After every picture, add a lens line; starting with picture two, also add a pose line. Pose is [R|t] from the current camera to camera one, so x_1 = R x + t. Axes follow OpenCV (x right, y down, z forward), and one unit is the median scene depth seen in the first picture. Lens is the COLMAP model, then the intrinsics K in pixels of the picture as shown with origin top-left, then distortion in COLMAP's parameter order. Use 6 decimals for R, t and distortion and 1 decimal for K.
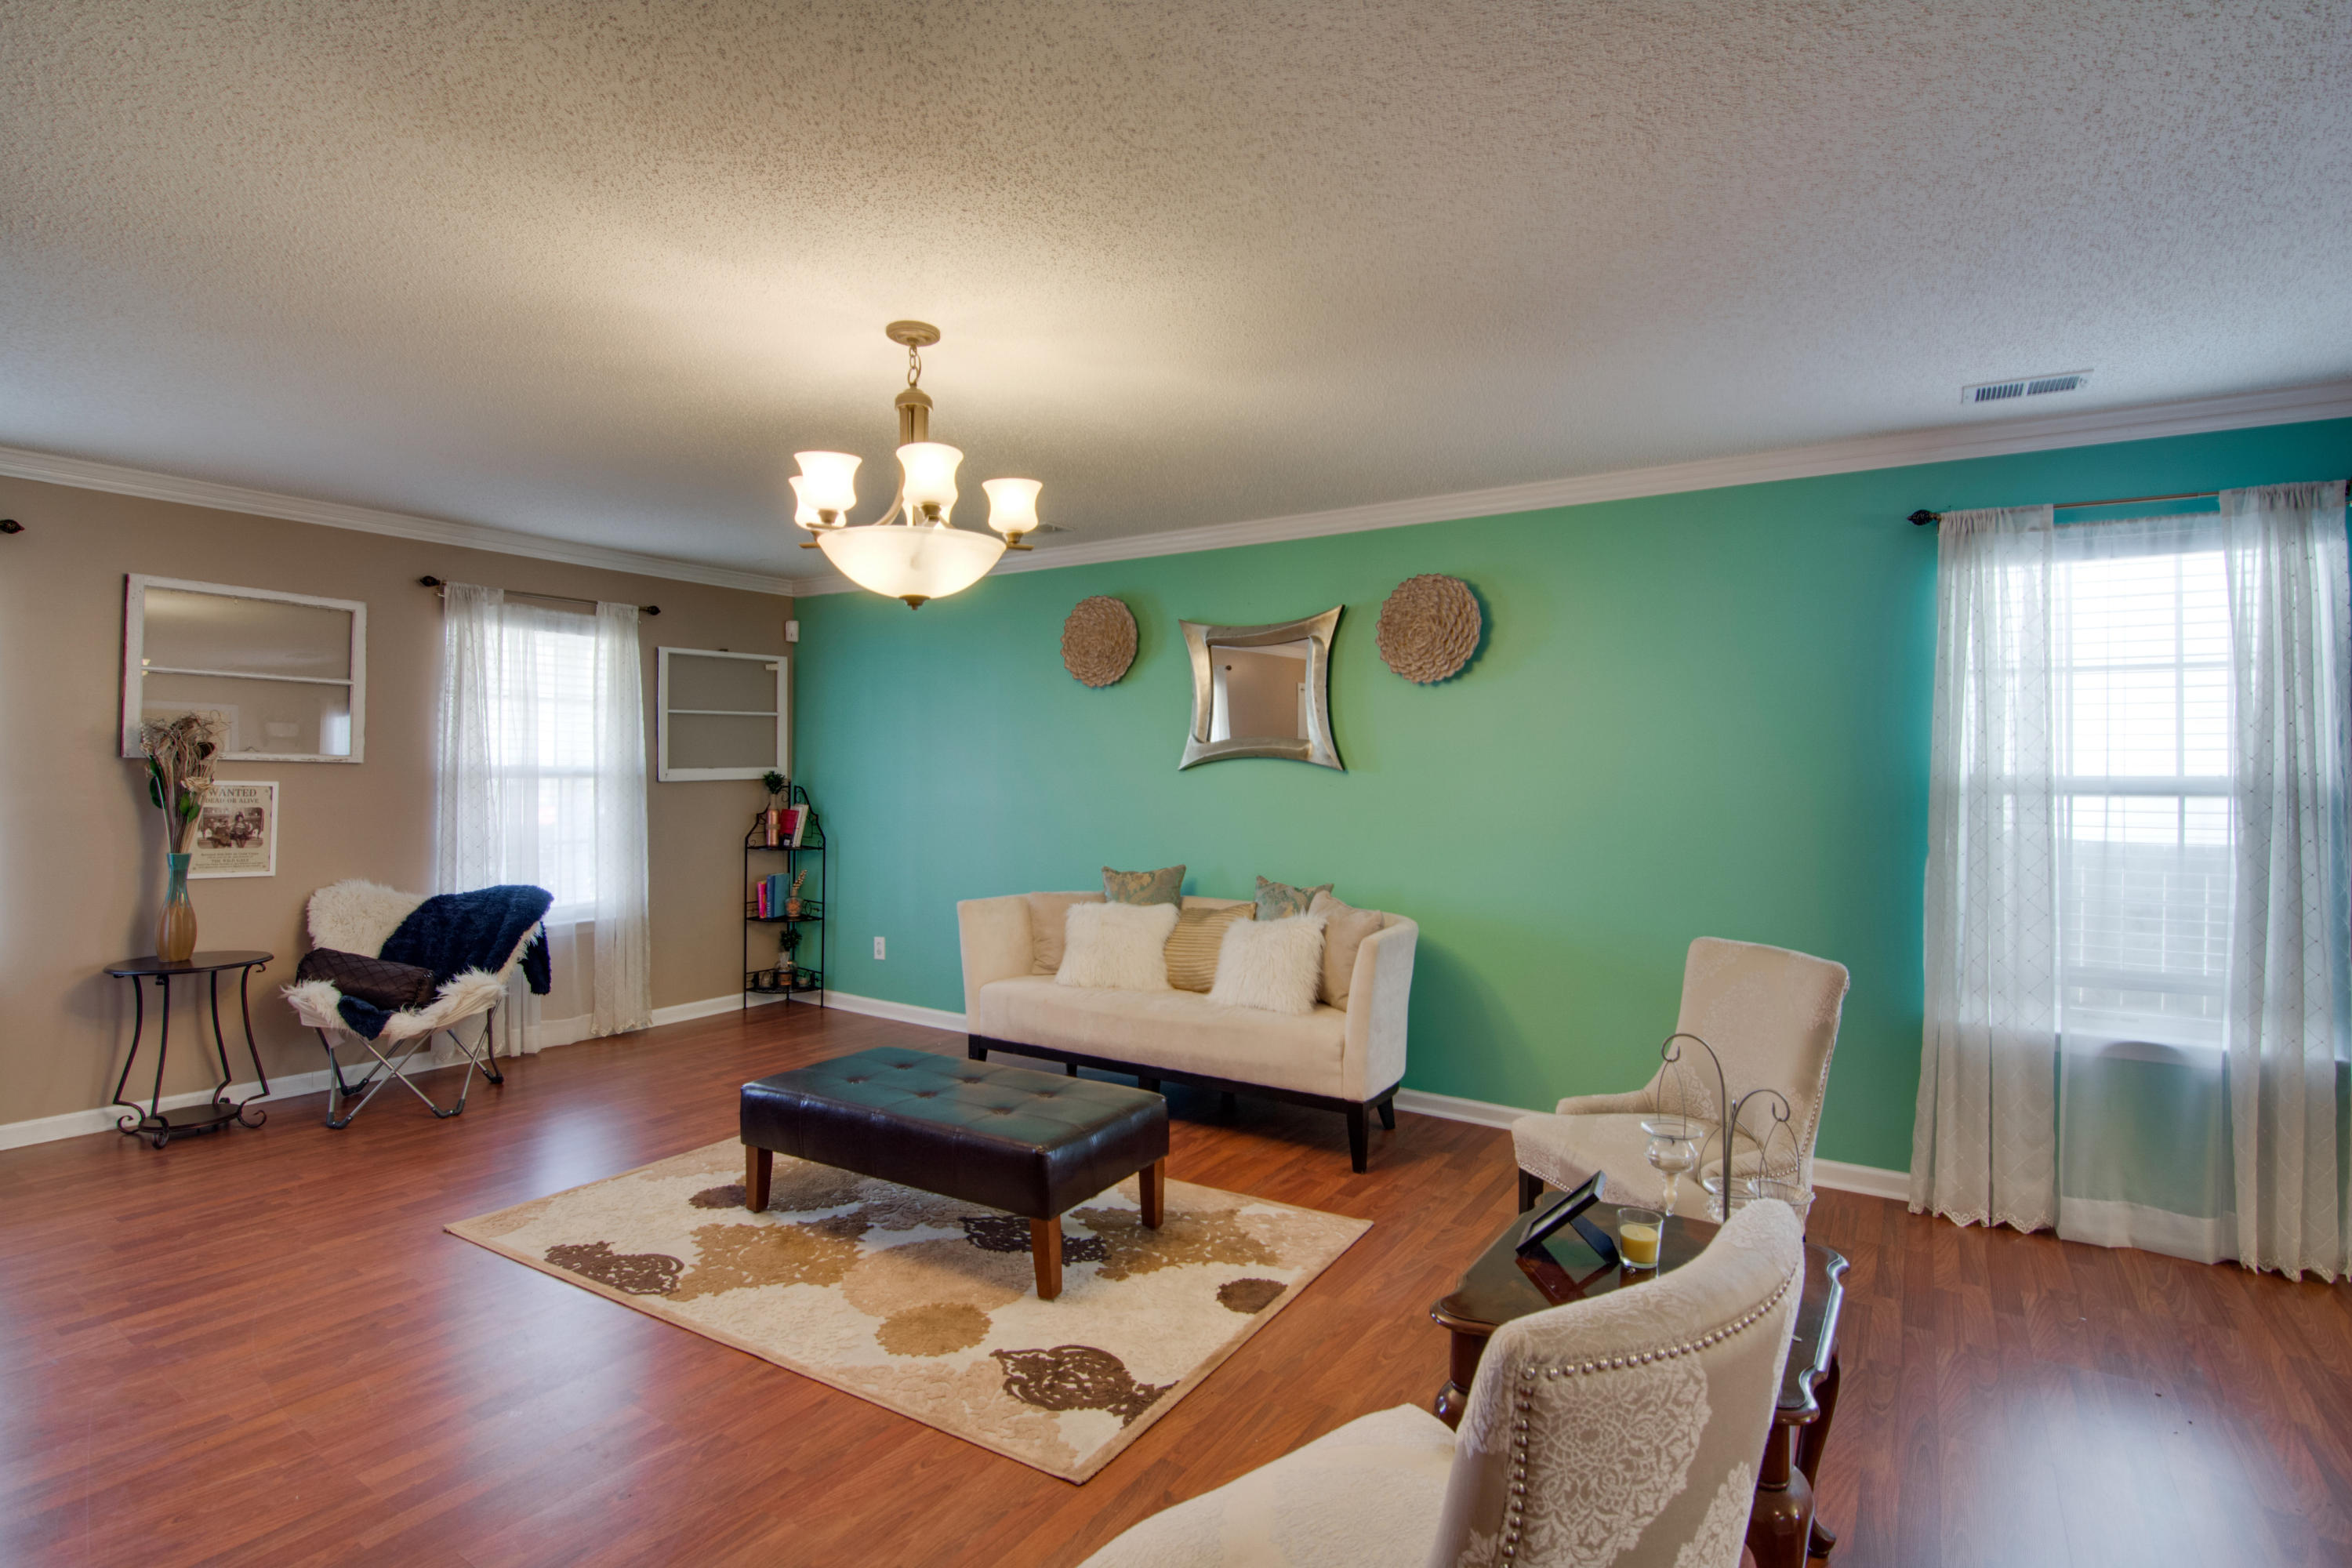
lens RADIAL K [[1146.1, 0, 1176.0], [0, 1146.1, 784.0], [0, 0, 1]] dist [0.019481, -0.043551]
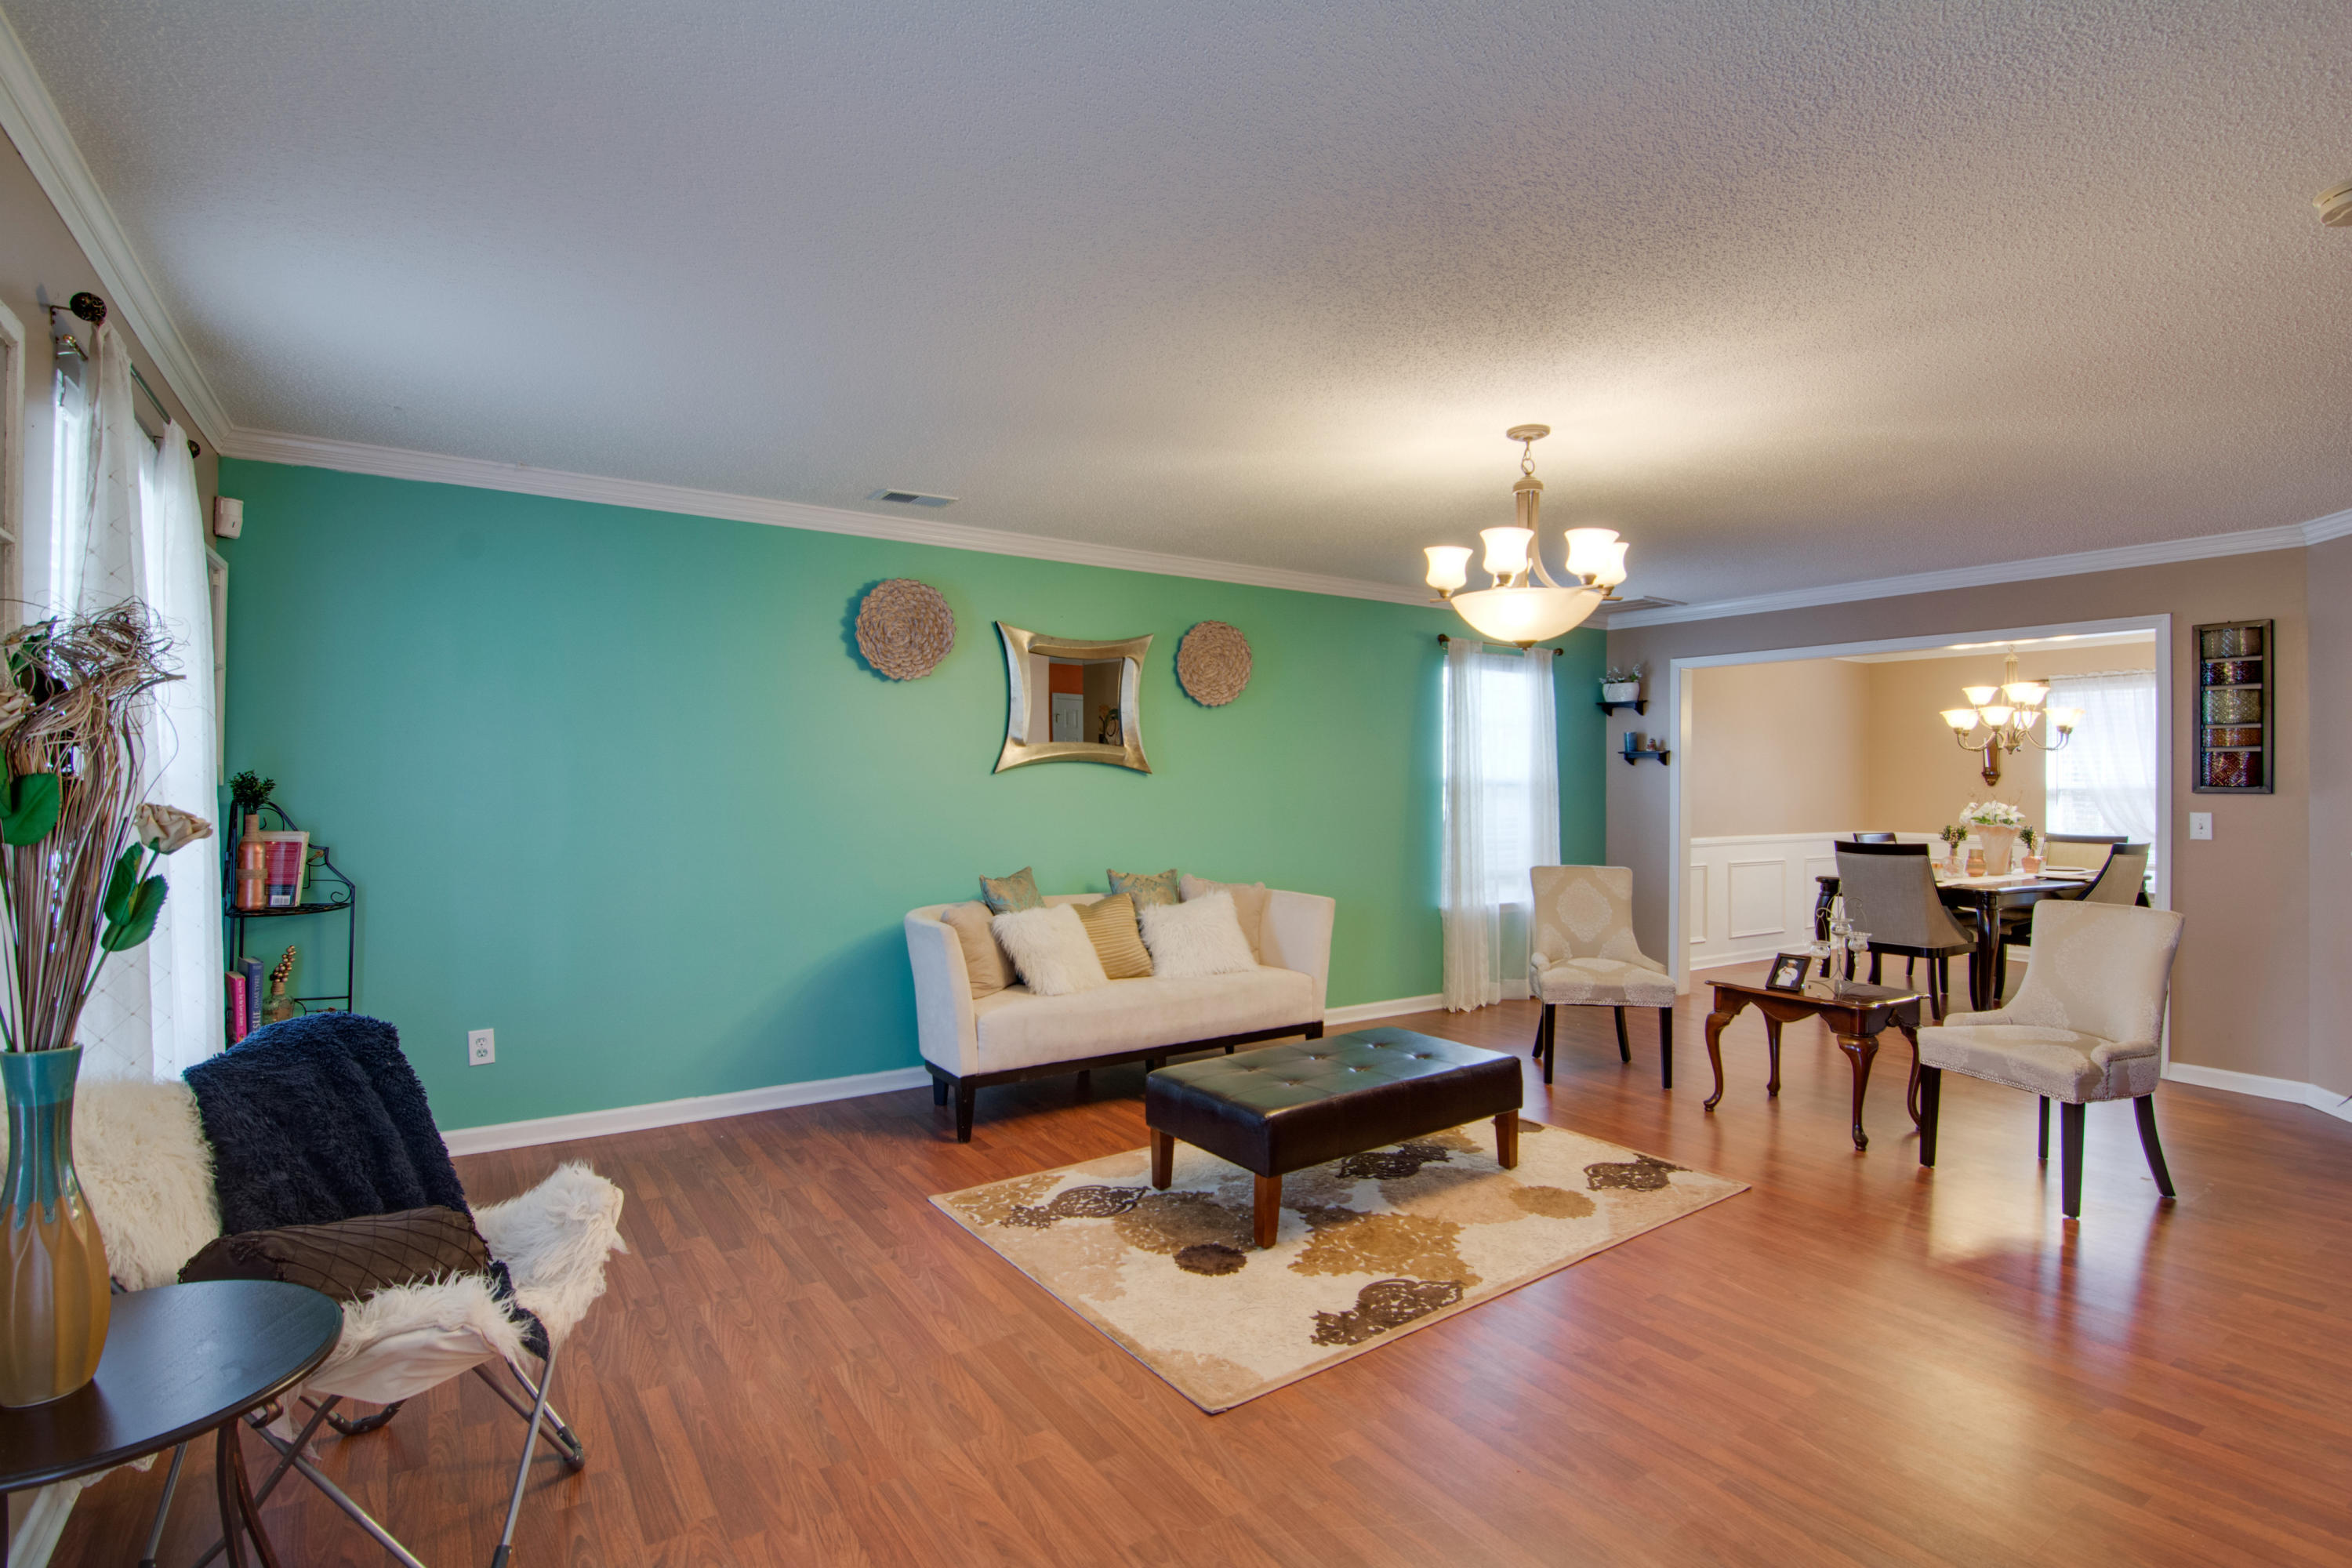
lens RADIAL K [[1146.1, 0, 1176.0], [0, 1146.1, 784.0], [0, 0, 1]] dist [0.019481, -0.043551]
pose [[0.377665, -0.012840, 0.925853, -1.099398], [-0.000378, 0.999902, 0.014021, -0.021409], [-0.925942, -0.005646, 0.377623, 0.616377]]
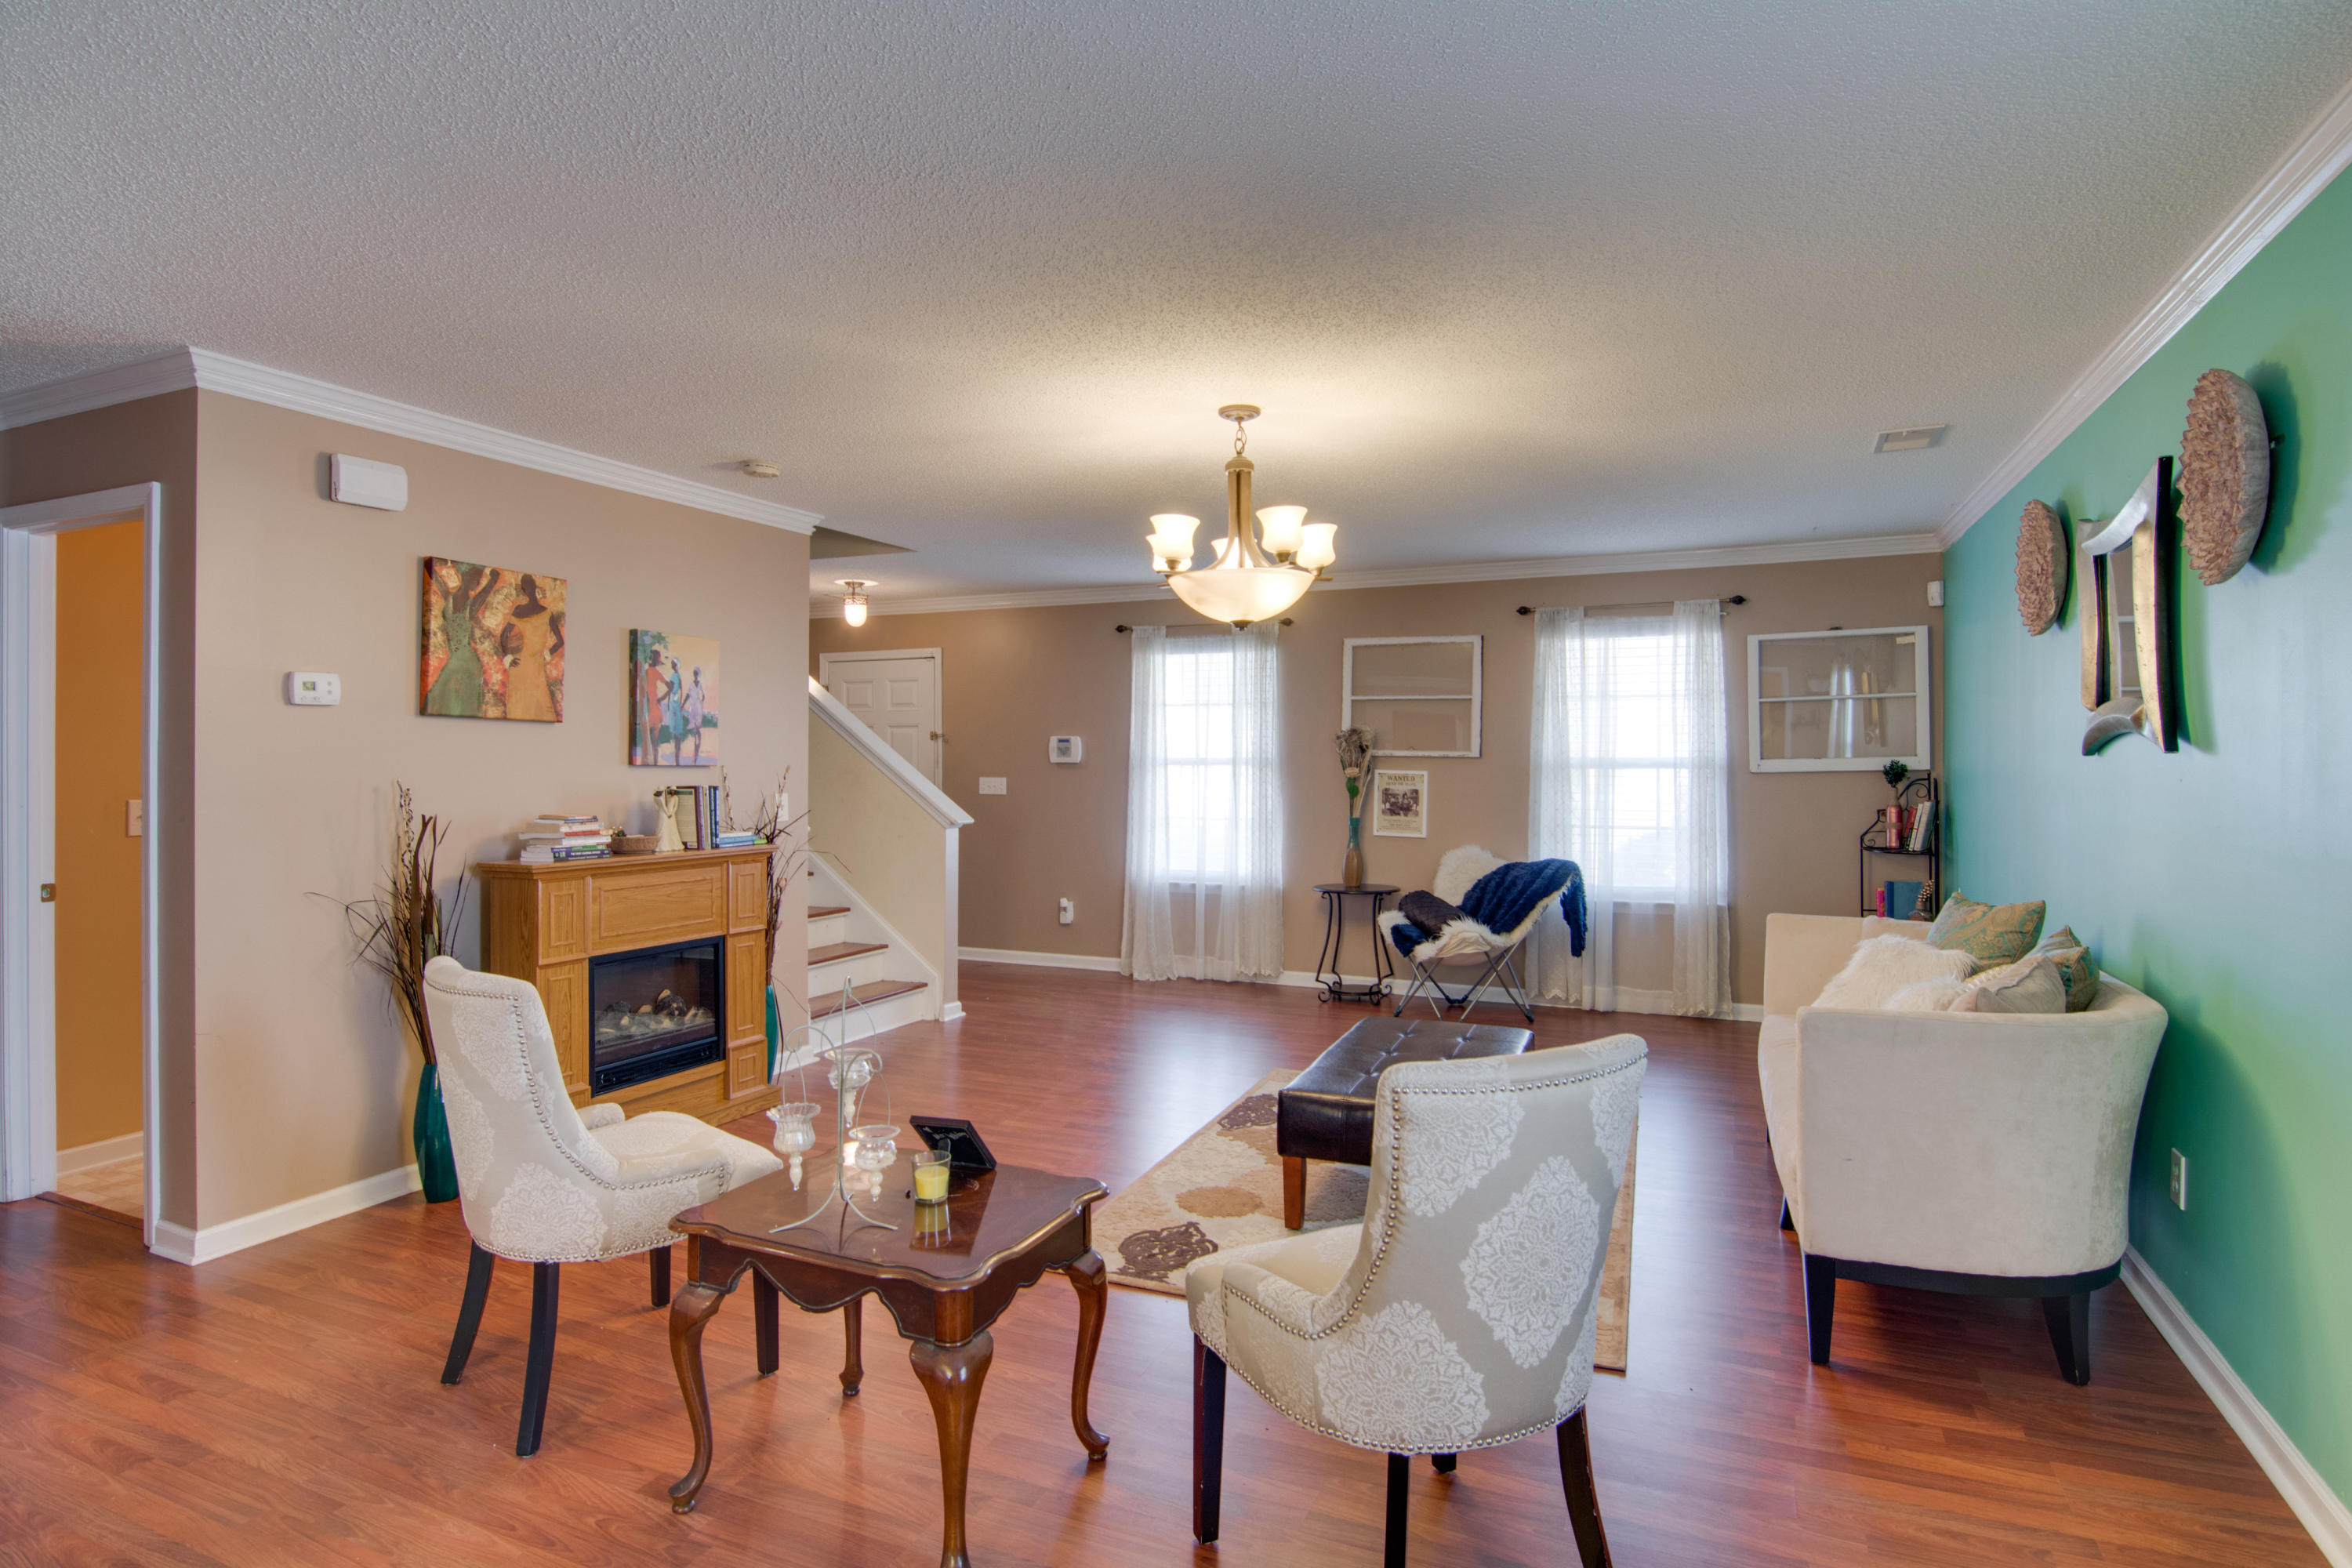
lens RADIAL K [[1258.1, 0, 1180.2], [0, 1258.1, 754.8], [0, 0, 1]] dist [0.040504, -0.000085]
pose [[0.181132, -0.012856, -0.983375, 0.786740], [-0.007621, 0.999866, -0.014475, 0.003537], [0.983429, 0.010116, 0.181009, 0.478783]]
